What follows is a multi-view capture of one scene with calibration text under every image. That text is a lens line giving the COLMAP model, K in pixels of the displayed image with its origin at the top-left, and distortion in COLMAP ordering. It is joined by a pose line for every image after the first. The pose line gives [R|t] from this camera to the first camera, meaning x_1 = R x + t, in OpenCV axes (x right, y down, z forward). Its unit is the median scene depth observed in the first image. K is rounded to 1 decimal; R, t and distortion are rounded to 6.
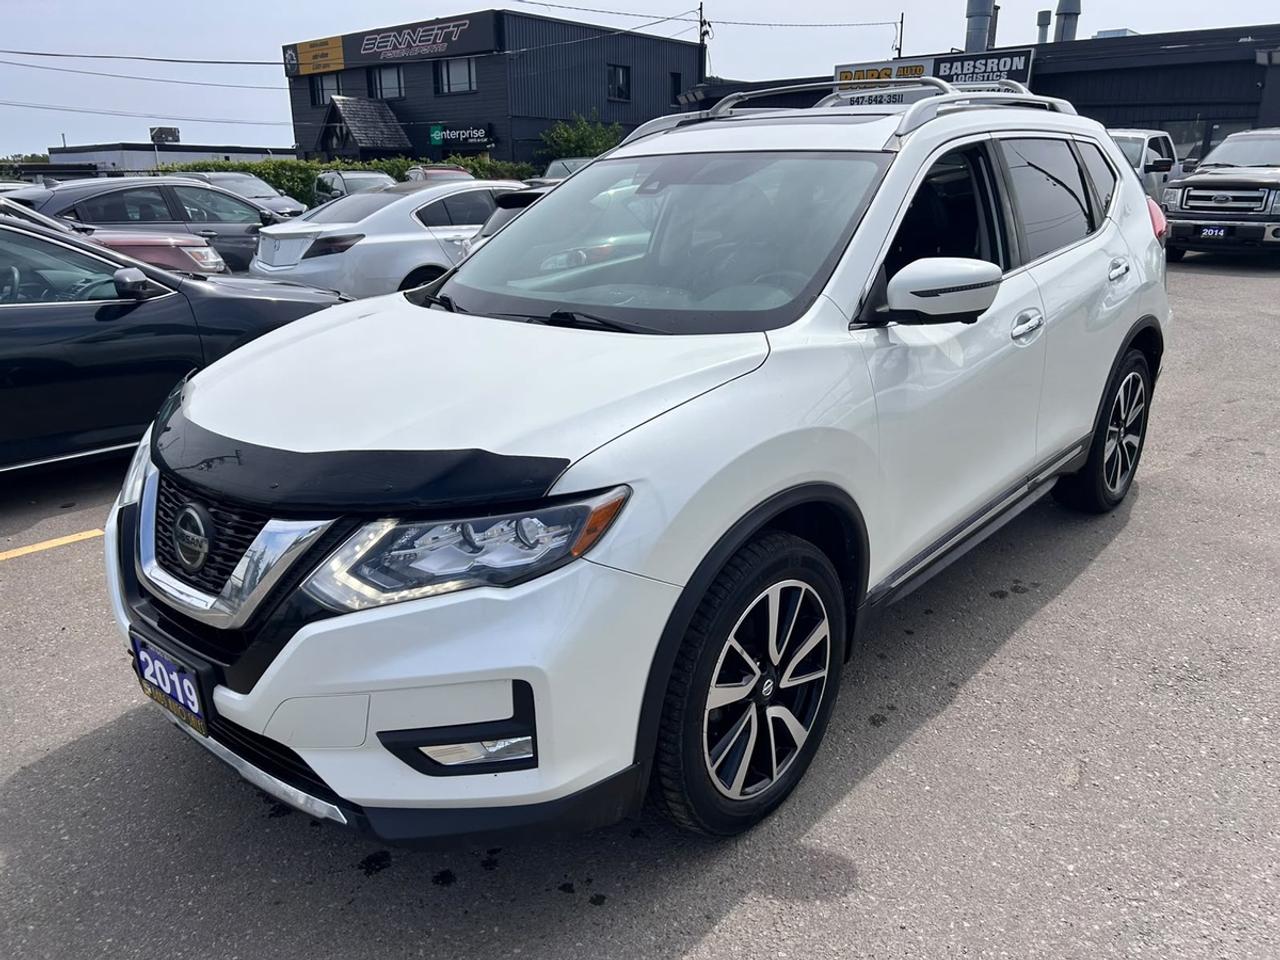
lens RADIAL K [[962.8, 0, 640.8], [0, 962.8, 471.1], [0, 0, 1]] dist [0.051017, -0.049592]
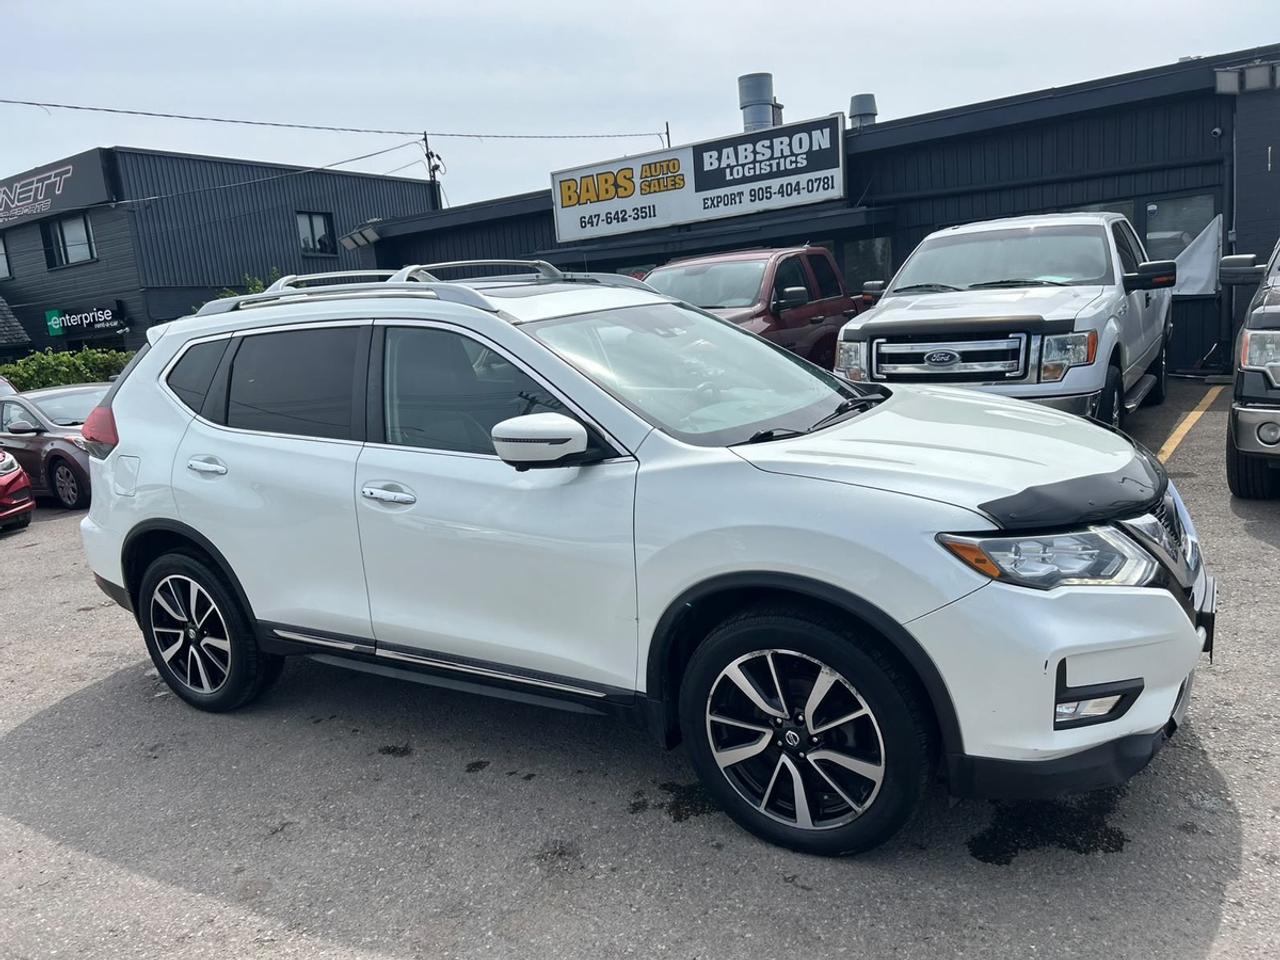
lens RADIAL K [[962.8, 0, 637.0], [0, 962.8, 482.4], [0, 0, 1]] dist [0.051017, -0.049592]
pose [[0.982644, -0.116859, 0.144068, 0.142916], [0.135053, 0.983082, -0.123735, -0.129676], [-0.127171, 0.141044, 0.981801, 0.397123]]
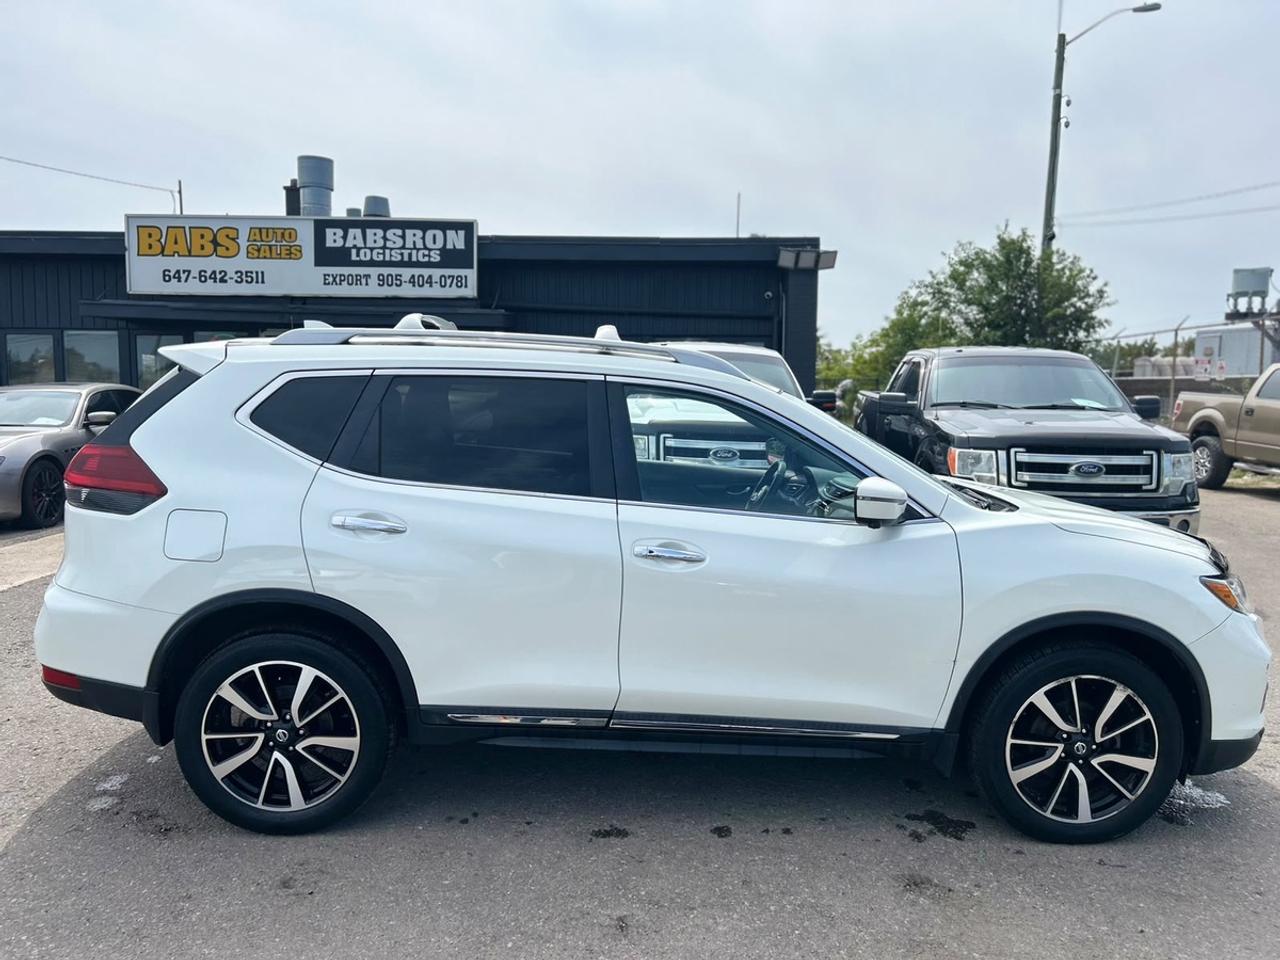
lens RADIAL K [[962.8, 0, 633.8], [0, 962.8, 483.5], [0, 0, 1]] dist [0.051017, -0.049592]
pose [[0.741816, -0.056941, 0.668182, 0.033686], [0.186499, 0.974598, -0.123999, -0.143747], [-0.644148, 0.216600, 0.733592, 0.440278]]
